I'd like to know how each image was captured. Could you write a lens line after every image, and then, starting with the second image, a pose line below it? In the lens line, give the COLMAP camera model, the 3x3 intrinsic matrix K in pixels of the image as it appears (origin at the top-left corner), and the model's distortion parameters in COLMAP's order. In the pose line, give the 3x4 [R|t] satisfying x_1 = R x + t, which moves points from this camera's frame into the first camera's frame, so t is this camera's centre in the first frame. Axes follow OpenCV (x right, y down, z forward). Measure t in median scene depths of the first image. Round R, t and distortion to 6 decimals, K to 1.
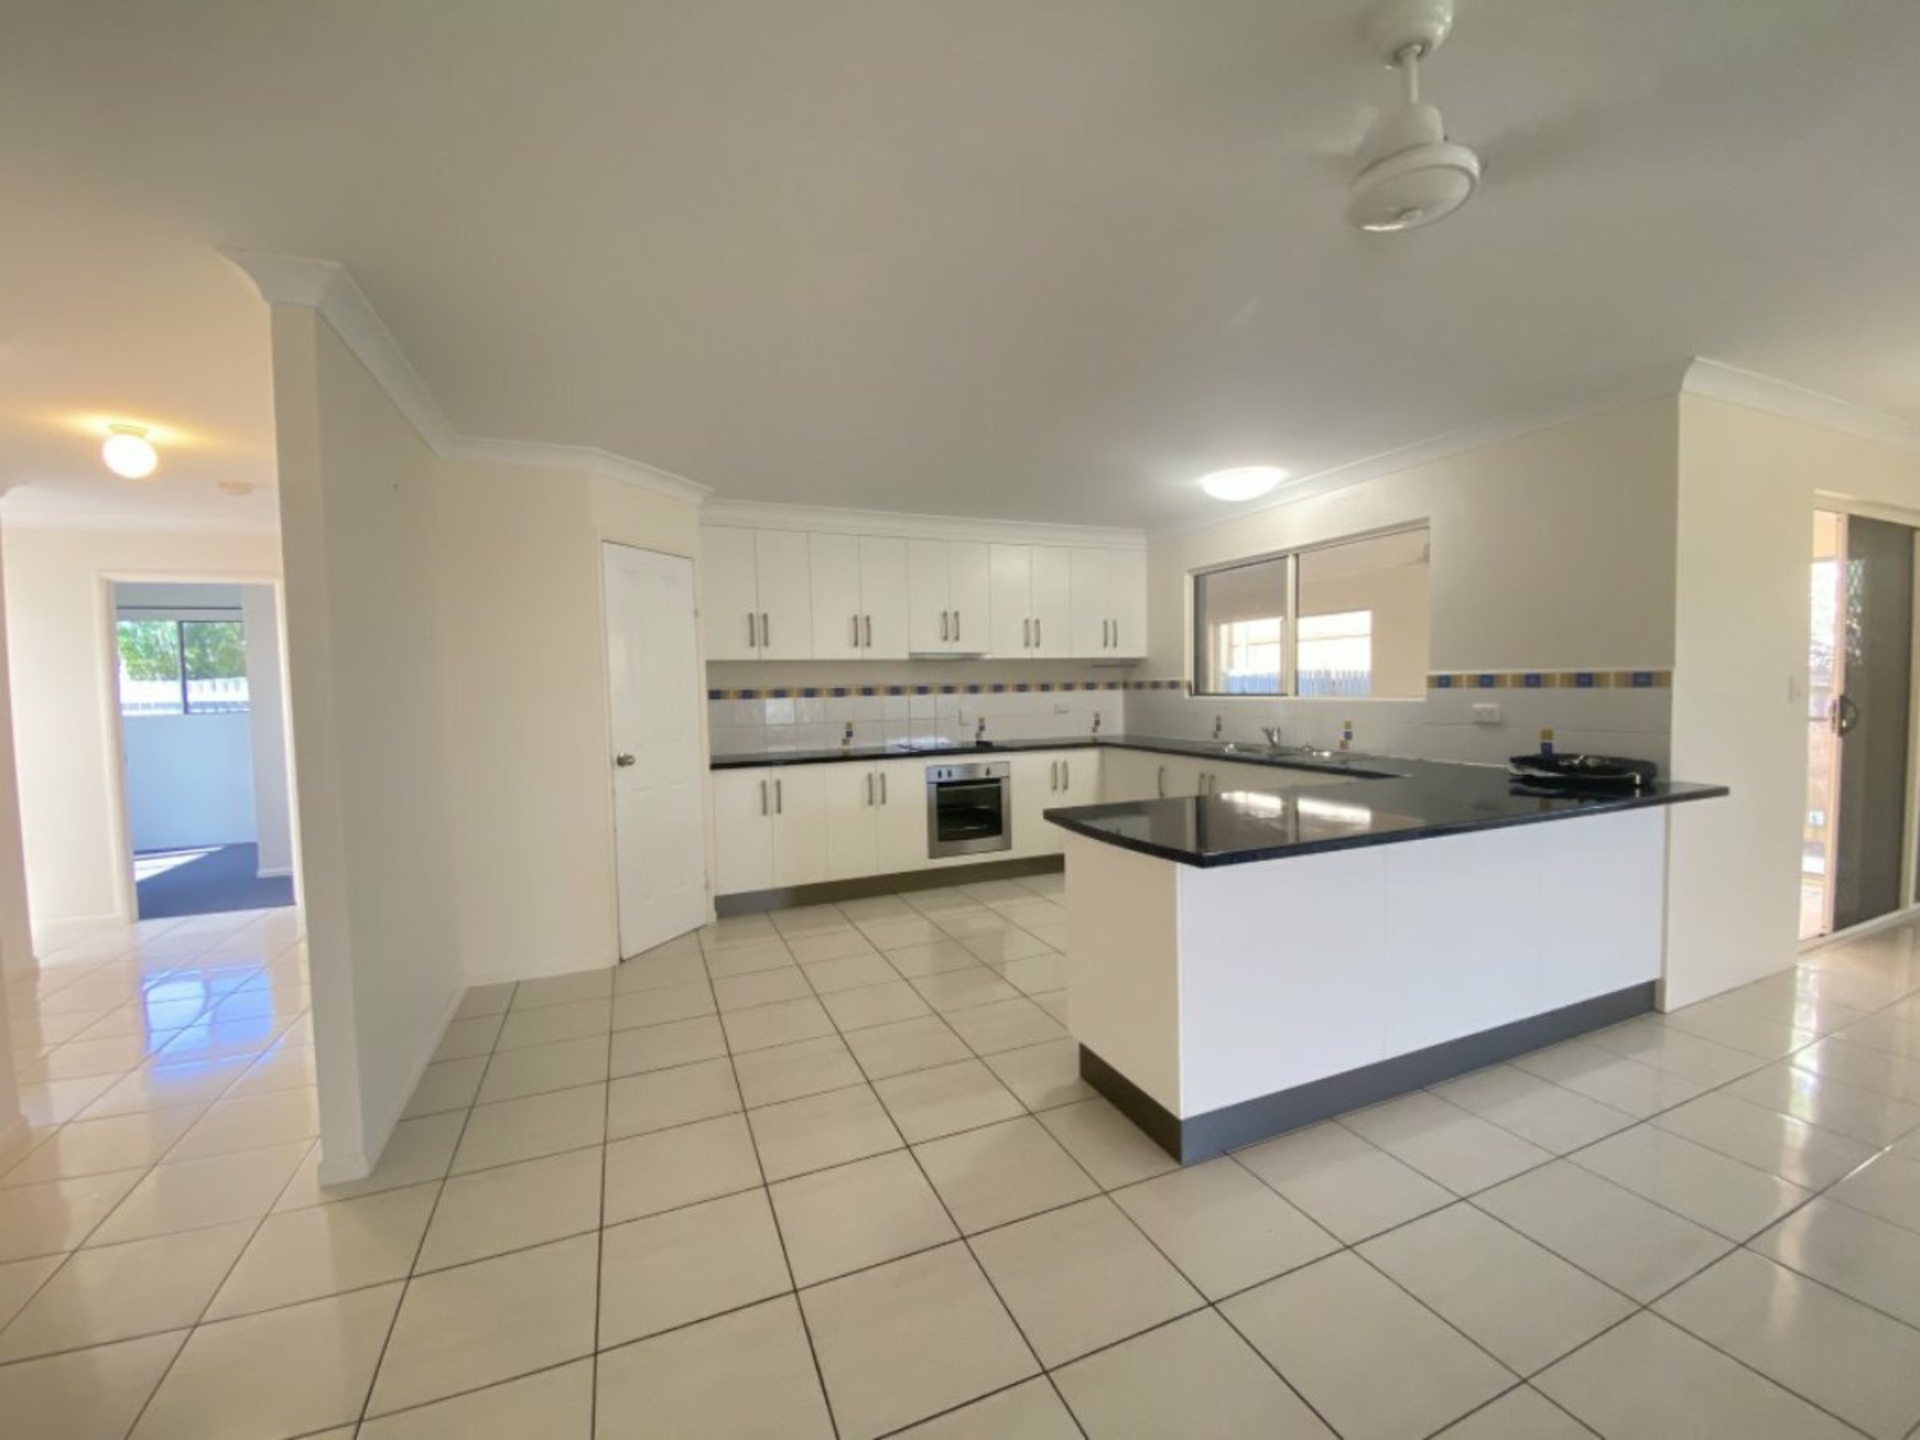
lens RADIAL K [[788.0, 0, 961.3], [0, 788.0, 722.2], [0, 0, 1]] dist [0.012490, -0.012498]
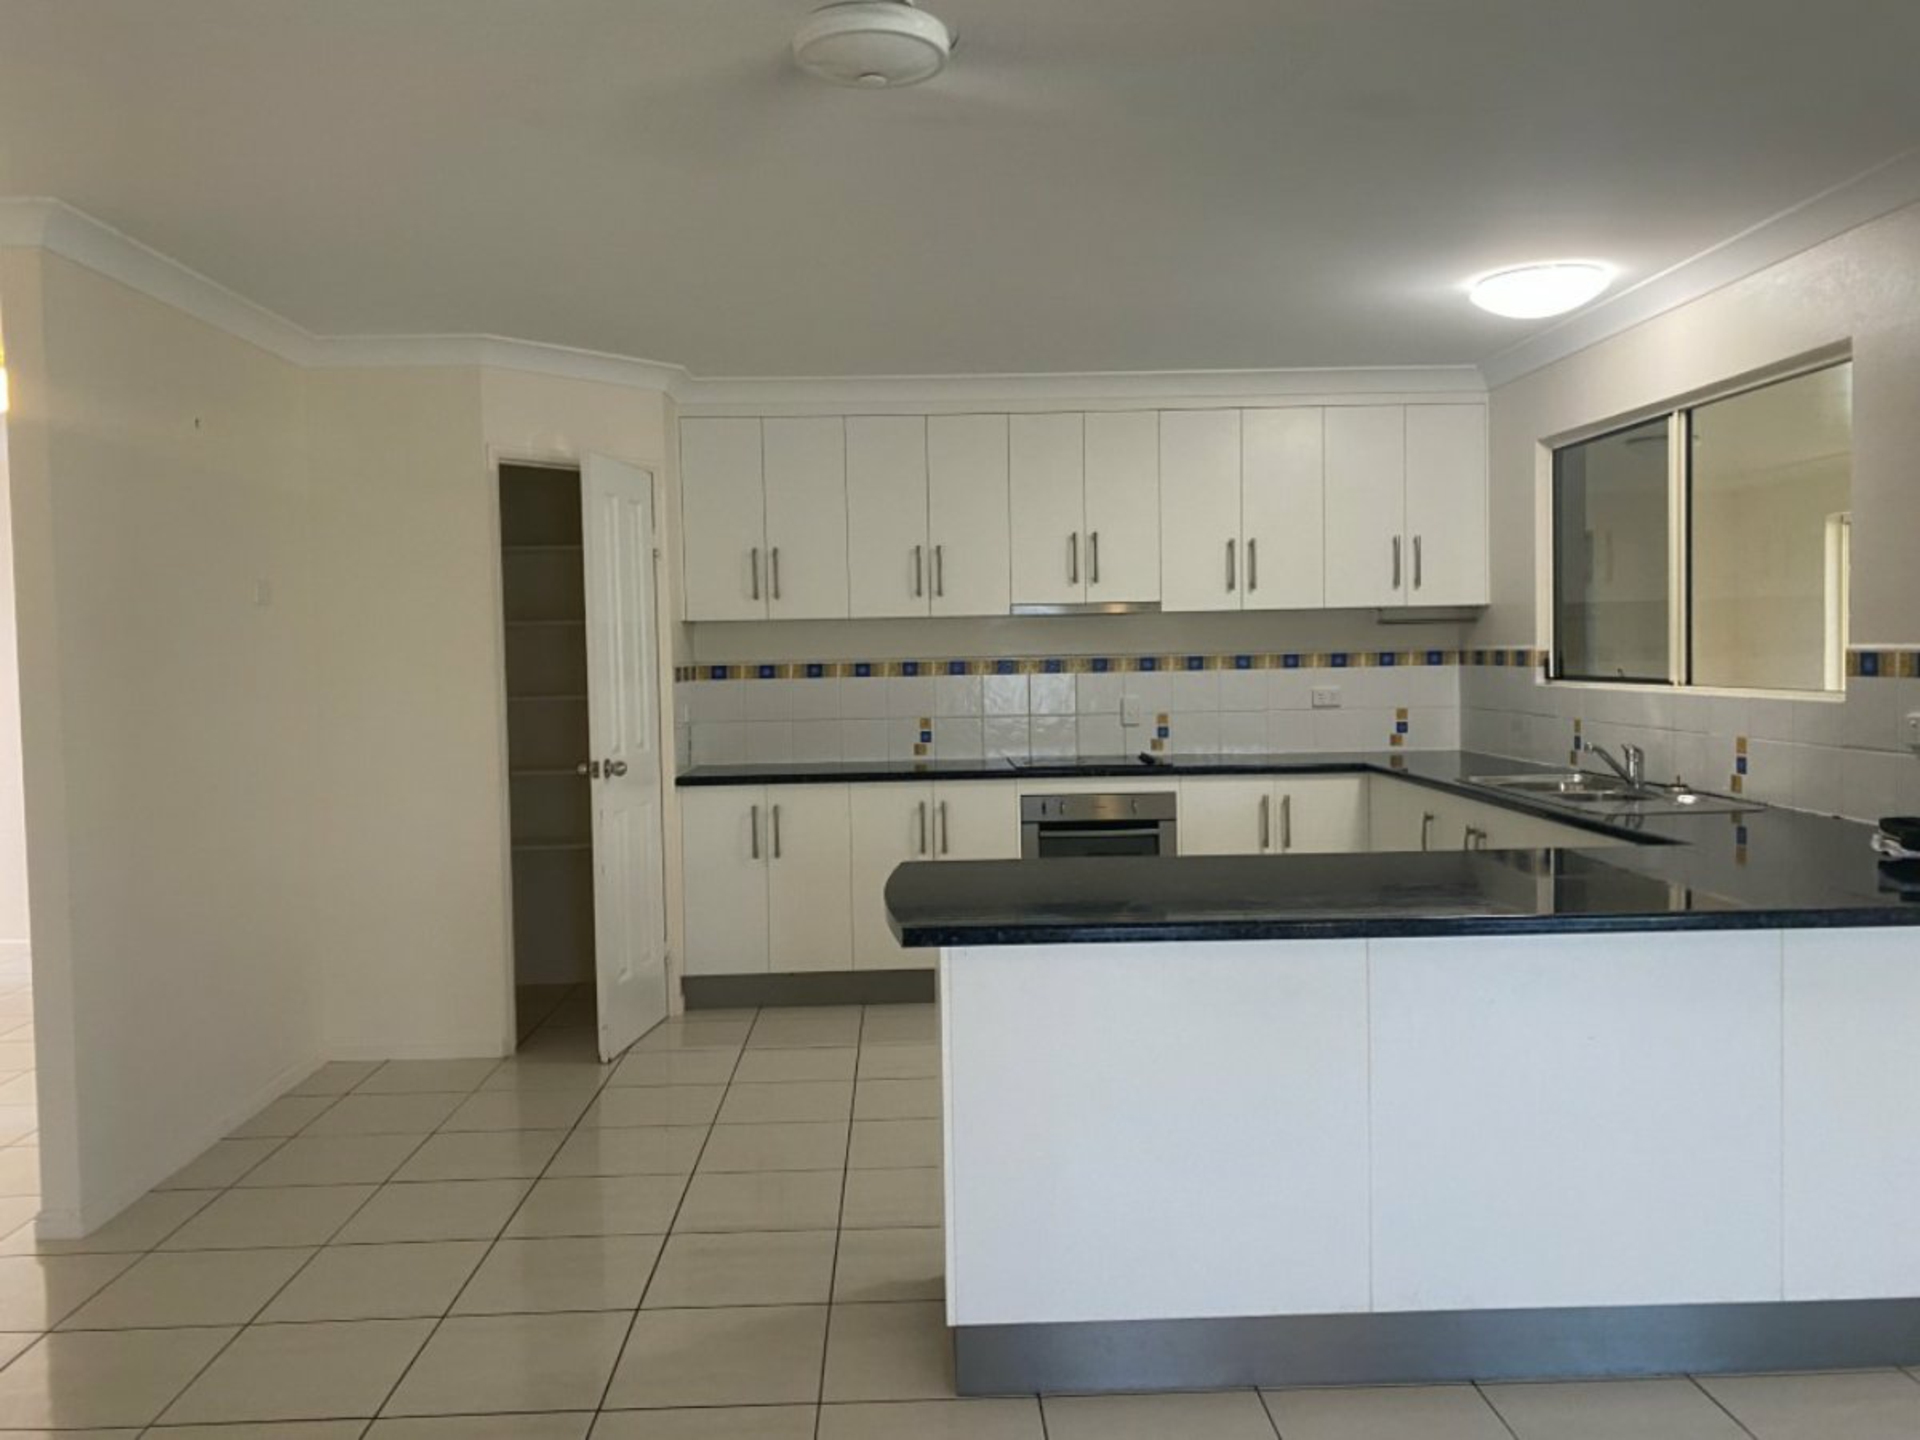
lens RADIAL K [[1496.4, 0, 952.0], [0, 1496.4, 718.3], [0, 0, 1]] dist [0.025514, -0.021821]
pose [[0.927997, 0.019416, -0.372082, 0.326544], [-0.016466, 0.999803, 0.011106, -0.013530], [0.372225, -0.004180, 0.928133, -0.080275]]
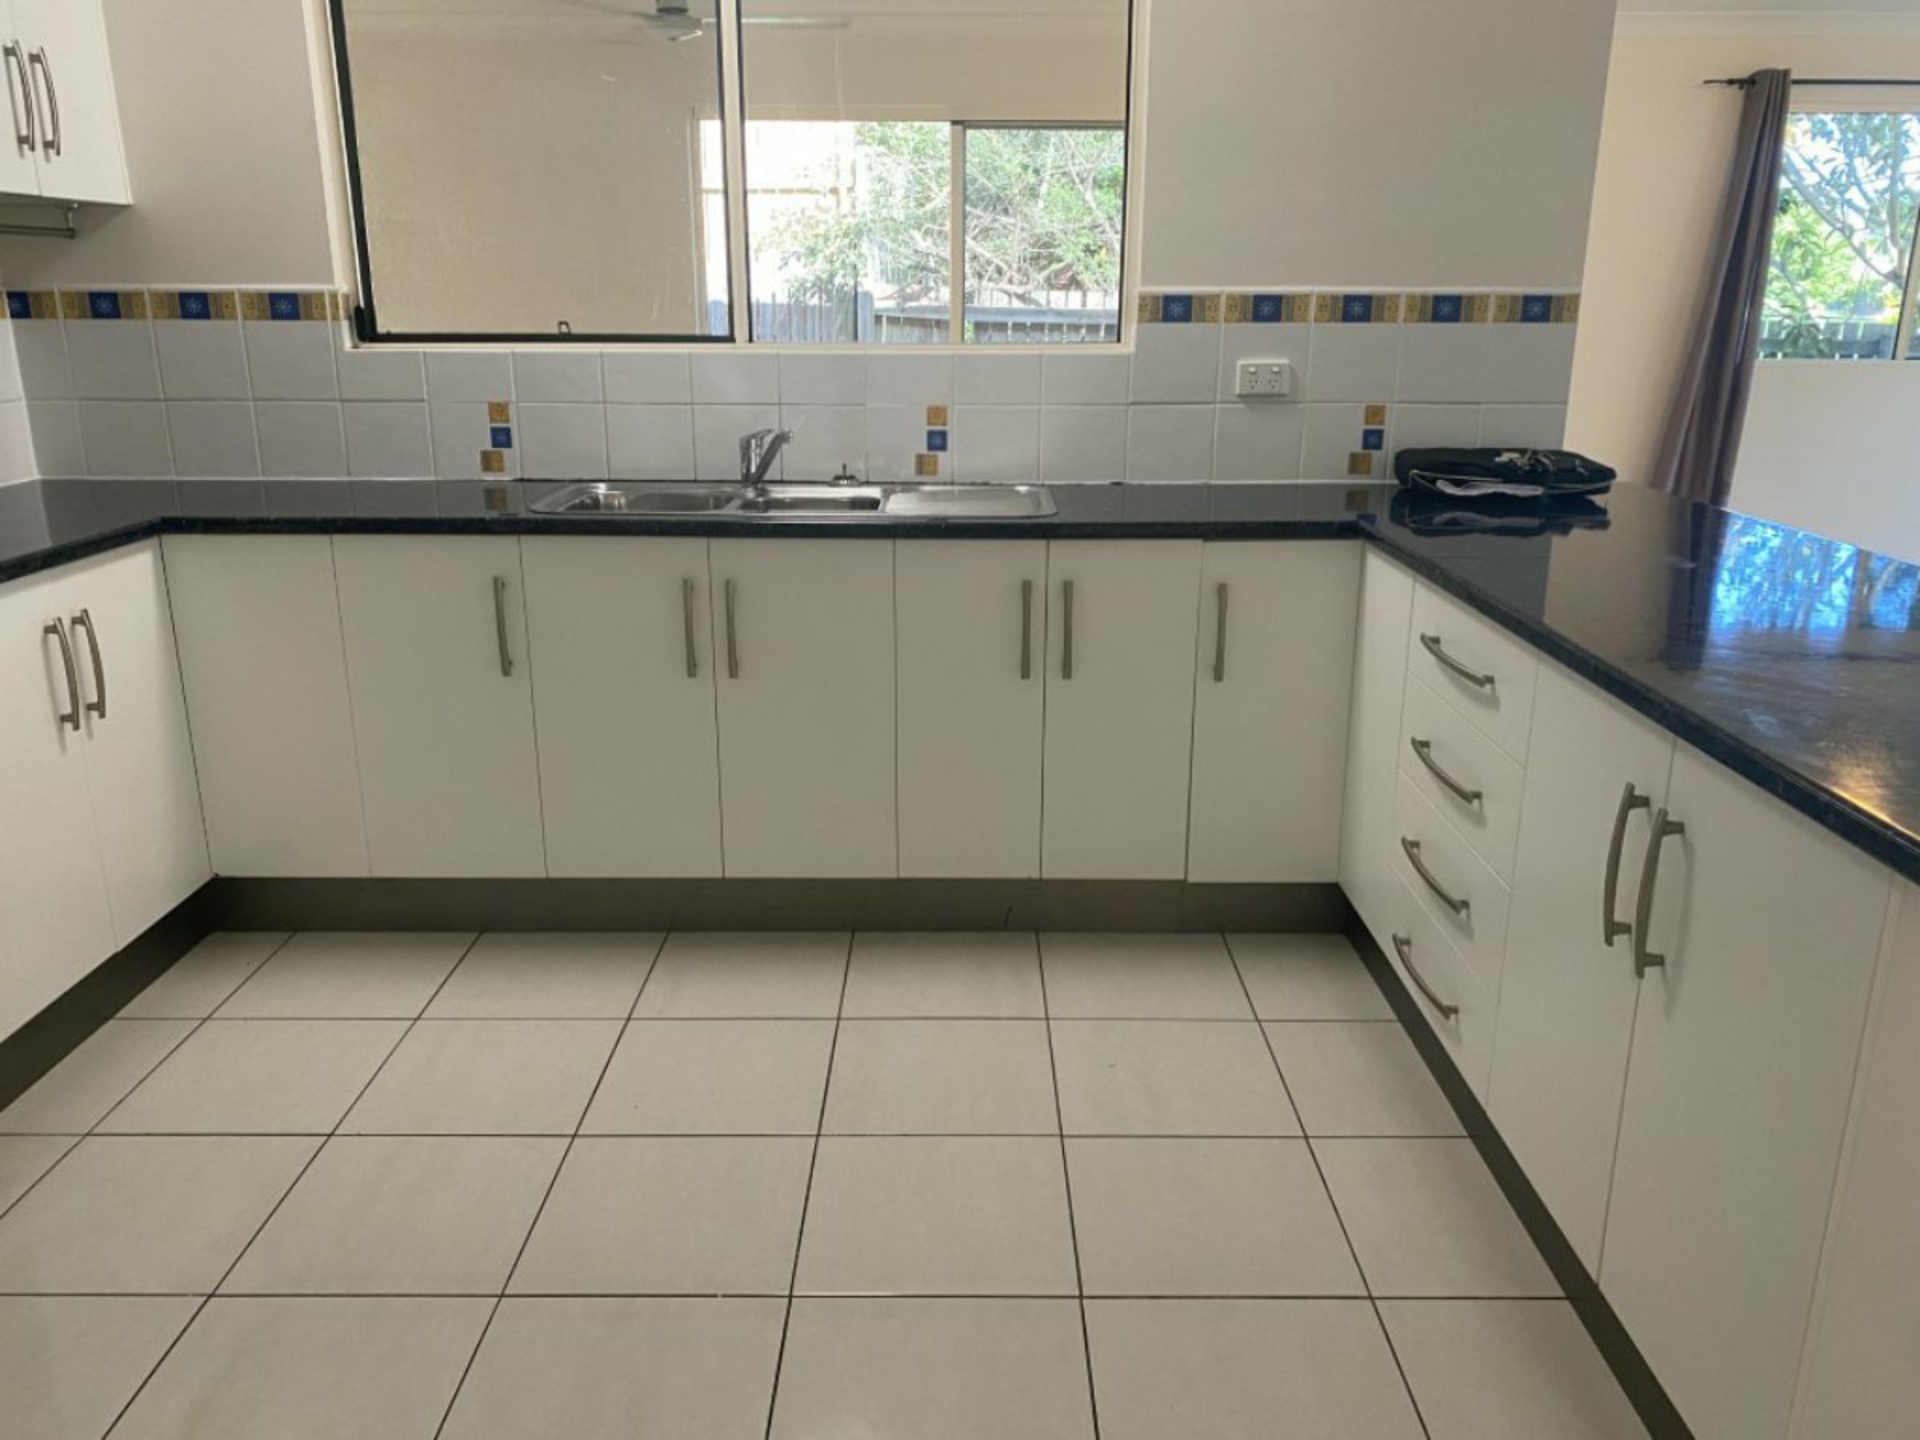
lens RADIAL K [[1496.4, 0, 957.5], [0, 1496.4, 724.5], [0, 0, 1]] dist [0.025514, -0.021821]
pose [[0.401220, -0.241554, 0.883557, -0.210488], [0.033899, 0.967857, 0.249207, -0.029691], [-0.915354, -0.070036, 0.396512, 0.576459]]
